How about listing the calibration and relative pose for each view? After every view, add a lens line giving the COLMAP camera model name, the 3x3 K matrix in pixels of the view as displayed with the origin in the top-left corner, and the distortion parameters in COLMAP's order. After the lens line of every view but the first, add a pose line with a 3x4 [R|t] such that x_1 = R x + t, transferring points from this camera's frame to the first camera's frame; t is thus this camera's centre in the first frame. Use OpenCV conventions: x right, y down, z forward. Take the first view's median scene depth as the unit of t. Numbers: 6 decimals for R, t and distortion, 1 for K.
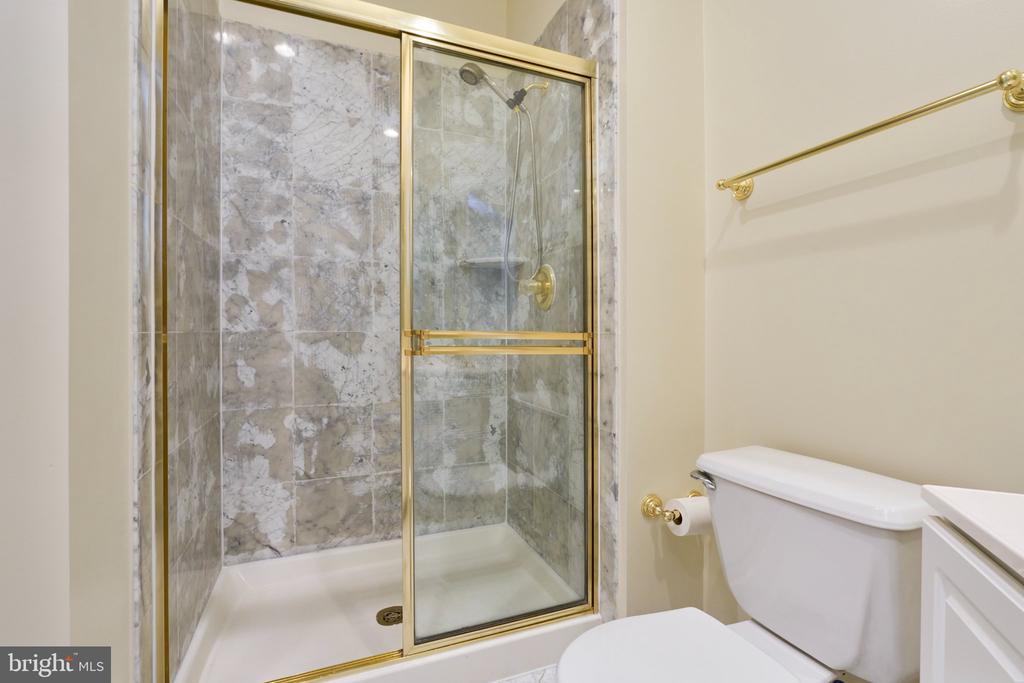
lens RADIAL K [[475.5, 0, 507.7], [0, 475.5, 335.6], [0, 0, 1]] dist [-0.017658, 0.004451]
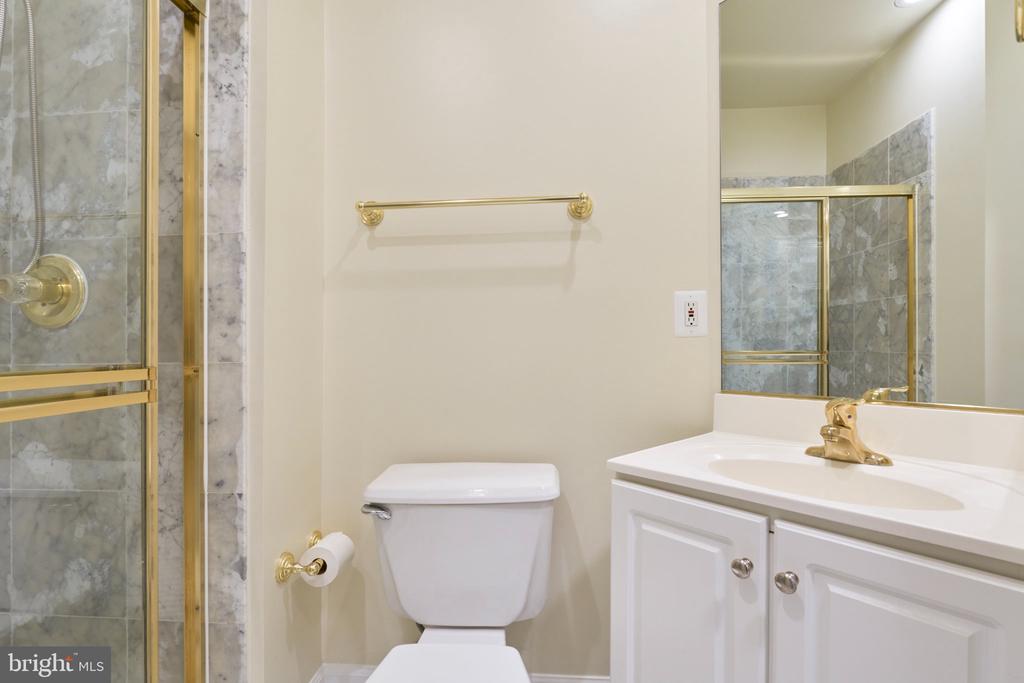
lens RADIAL K [[475.5, 0, 509.3], [0, 475.5, 342.1], [0, 0, 1]] dist [-0.017658, 0.004451]
pose [[0.436892, -0.012127, 0.899432, -0.269294], [0.023251, 0.999727, 0.002185, -0.030192], [-0.899213, 0.019958, 0.437055, 0.268196]]
